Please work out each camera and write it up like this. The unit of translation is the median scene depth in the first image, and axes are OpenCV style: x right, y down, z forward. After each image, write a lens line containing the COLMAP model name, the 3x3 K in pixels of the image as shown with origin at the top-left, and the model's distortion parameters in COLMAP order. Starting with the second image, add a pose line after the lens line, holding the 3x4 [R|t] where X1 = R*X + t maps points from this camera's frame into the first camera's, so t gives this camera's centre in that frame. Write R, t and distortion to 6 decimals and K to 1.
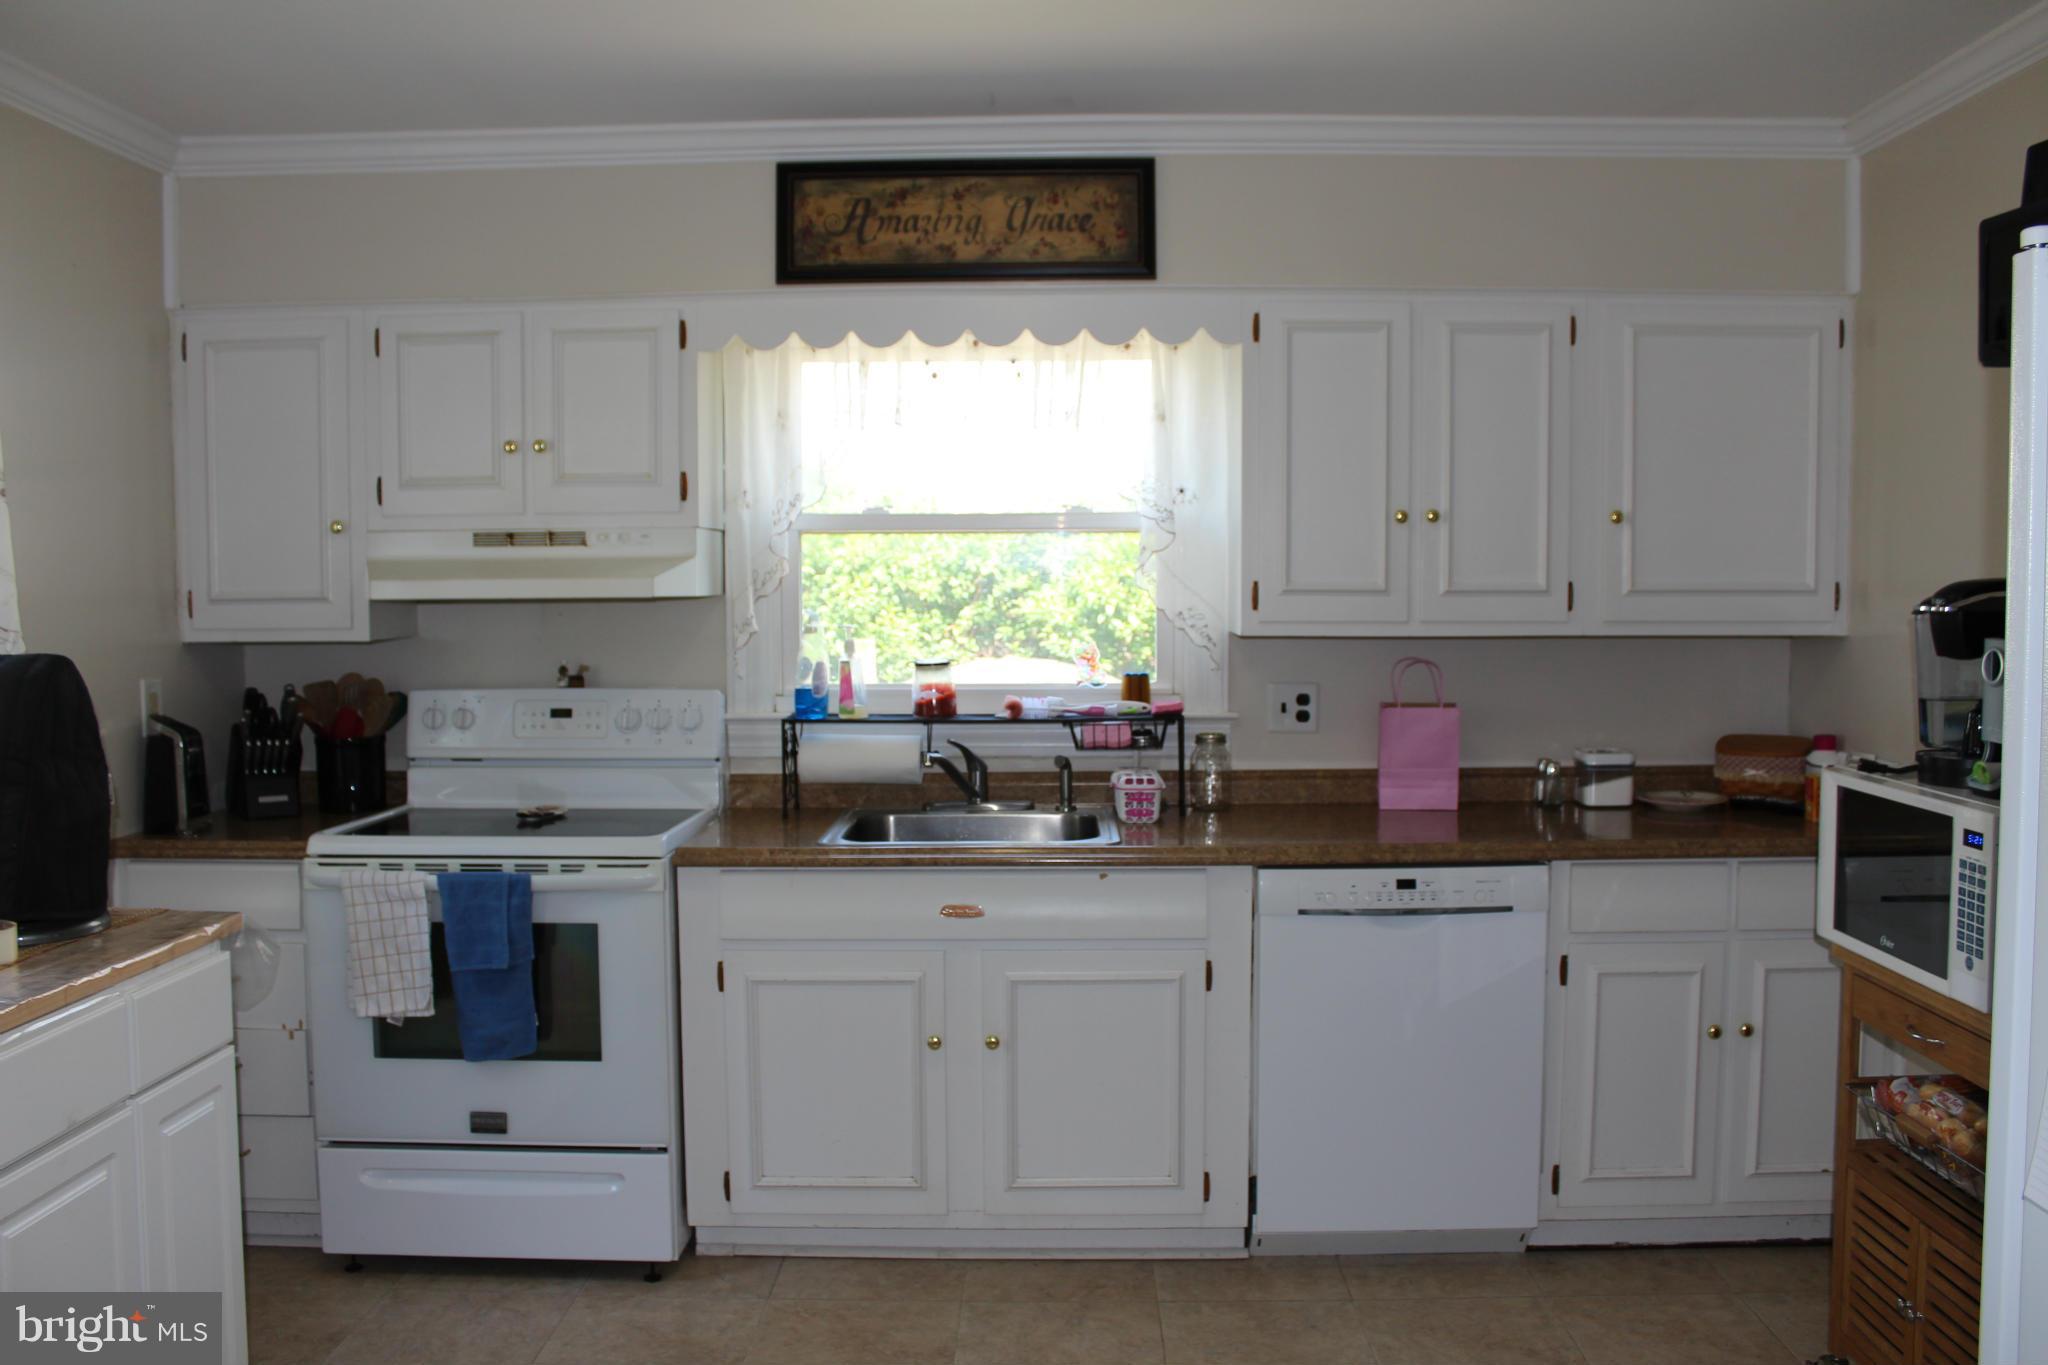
lens RADIAL K [[1714.5, 0, 1045.1], [0, 1714.5, 691.2], [0, 0, 1]] dist [-0.159461, 0.160229]
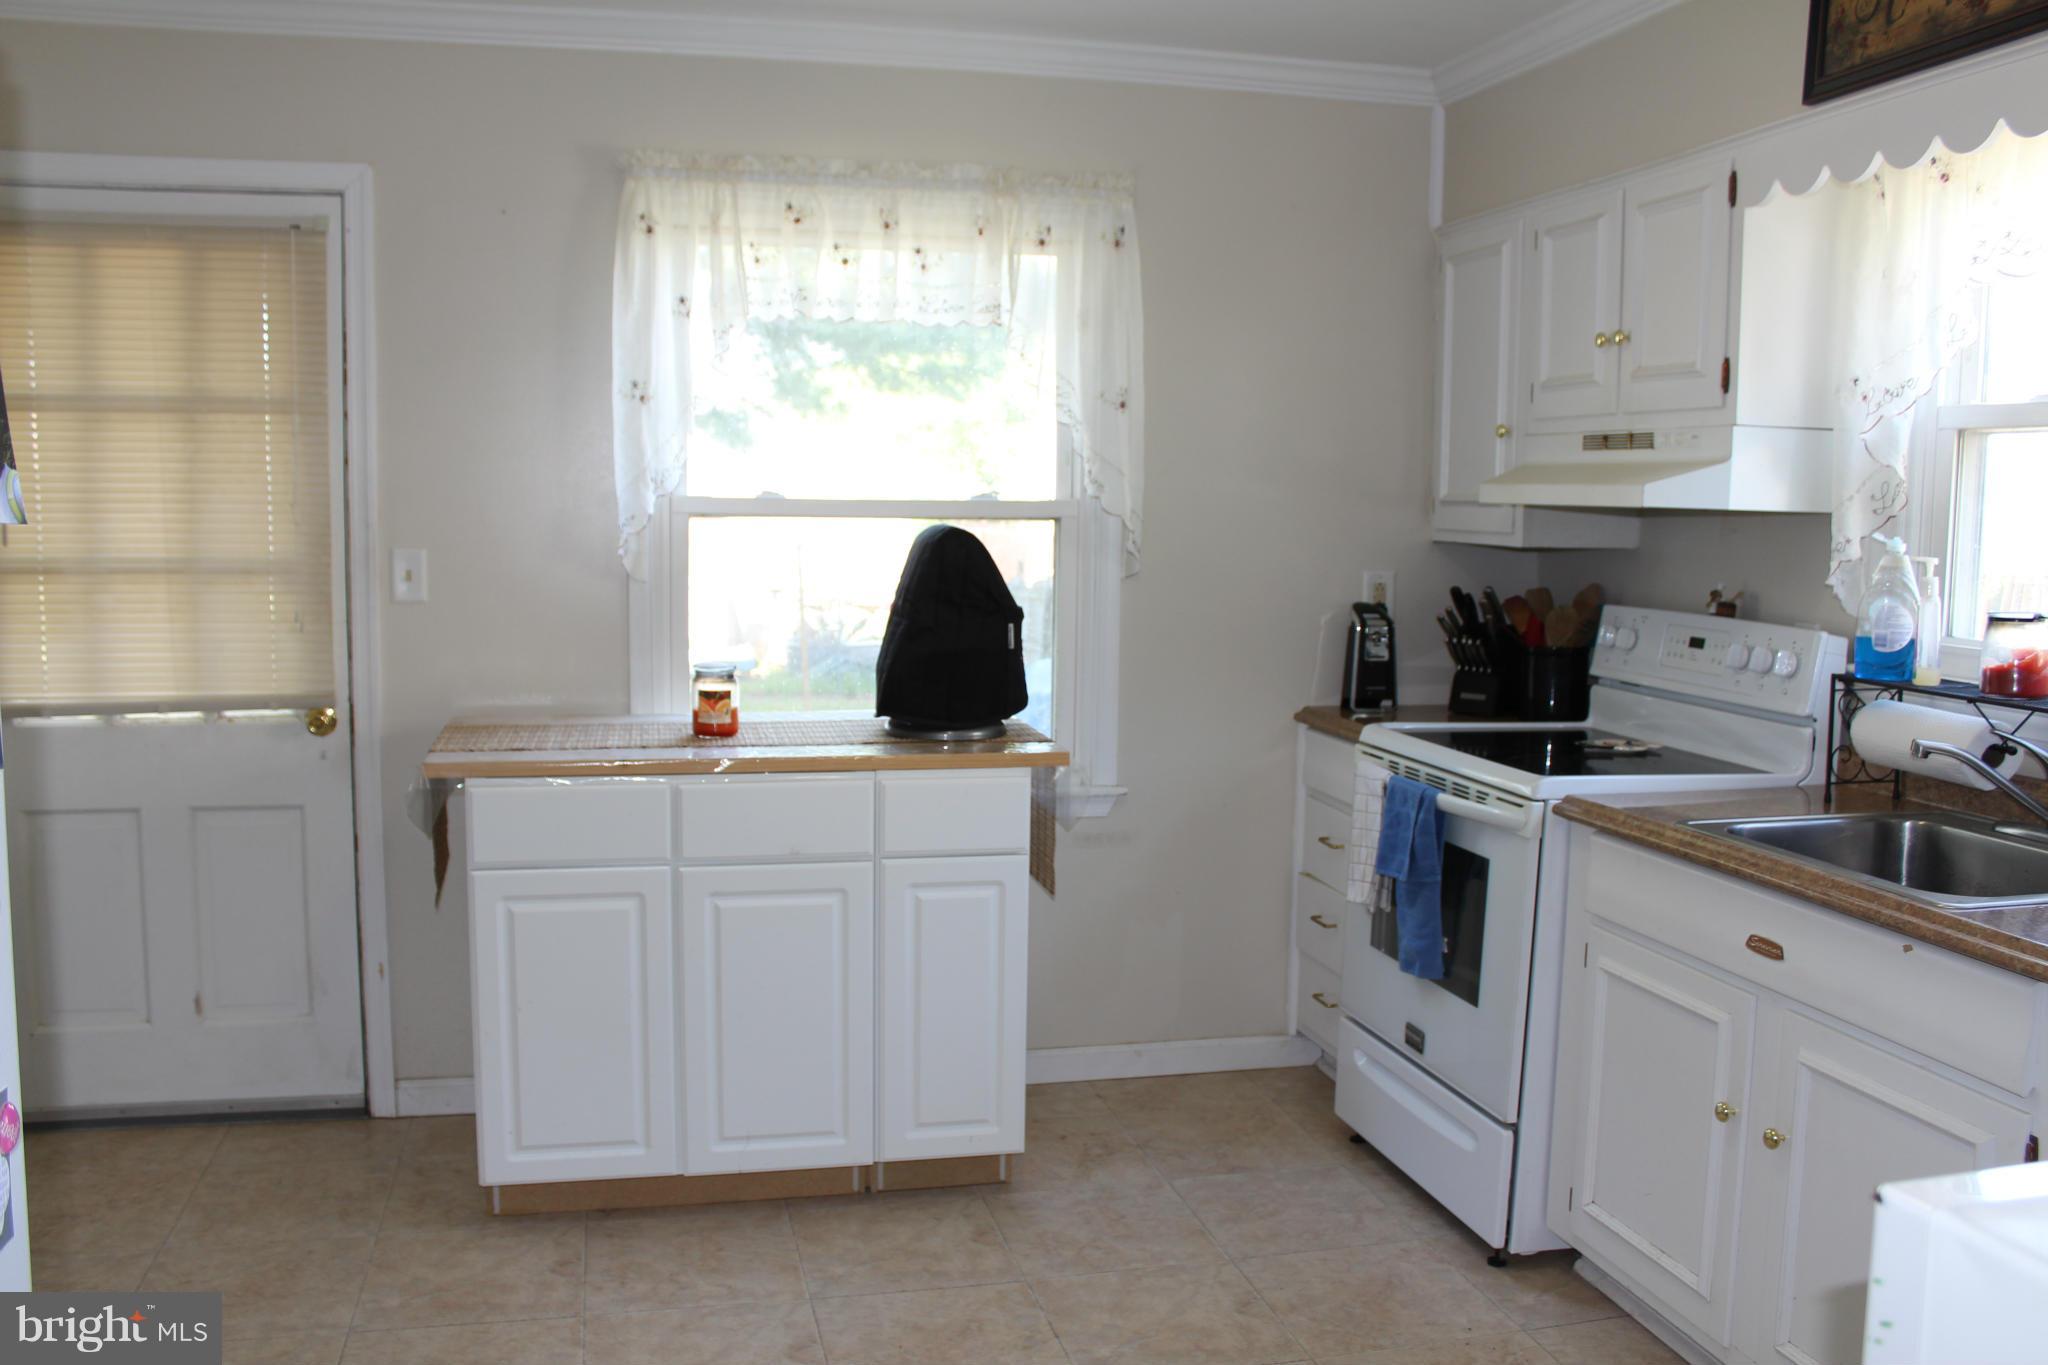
lens RADIAL K [[1765.0, 0, 1024.0], [0, 1765.0, 682.5], [0, 0, 1]] dist [-0.162406, 0.173680]
pose [[0.238493, 0.112281, -0.964632, 0.527785], [-0.084635, 0.991918, 0.094532, -0.023089], [0.967449, 0.059096, 0.246068, 0.475926]]
